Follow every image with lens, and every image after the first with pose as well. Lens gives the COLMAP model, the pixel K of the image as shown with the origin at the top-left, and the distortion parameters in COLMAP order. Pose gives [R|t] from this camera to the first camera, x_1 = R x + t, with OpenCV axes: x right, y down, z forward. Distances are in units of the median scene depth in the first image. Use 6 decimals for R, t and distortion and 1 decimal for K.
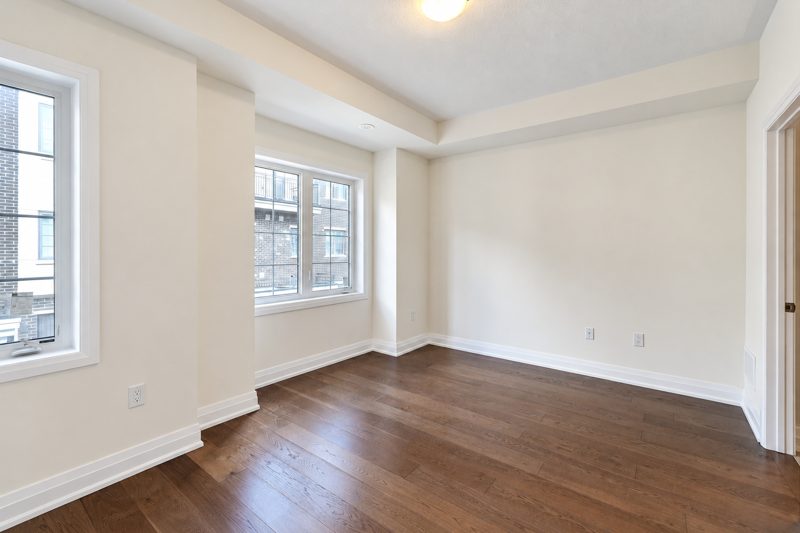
lens RADIAL K [[347.6, 0, 396.0], [0, 347.6, 257.6], [0, 0, 1]] dist [0.000257, 0.000044]
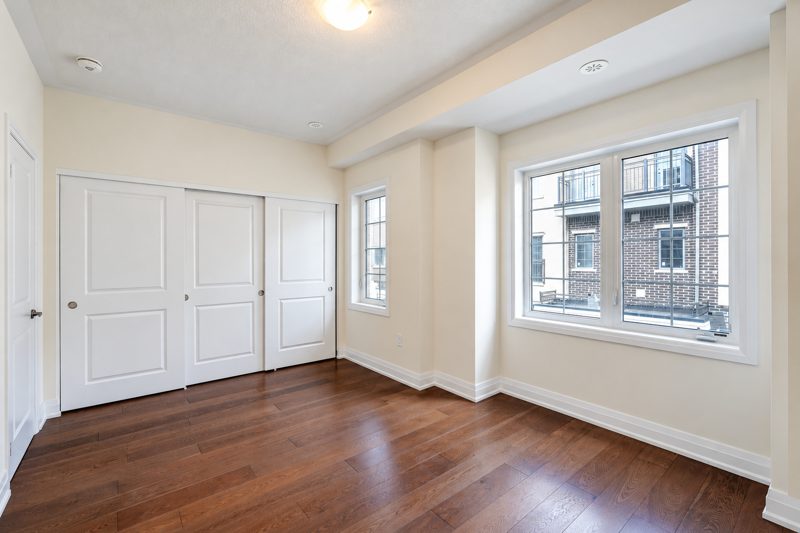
lens RADIAL K [[347.6, 0, 396.0], [0, 347.6, 257.6], [0, 0, 1]] dist [0.000257, 0.000044]
pose [[-0.238618, -0.003263, -0.971108, 0.611844], [-0.016051, 0.999871, 0.000585, -0.024549], [0.970981, 0.015727, -0.238639, 0.809497]]
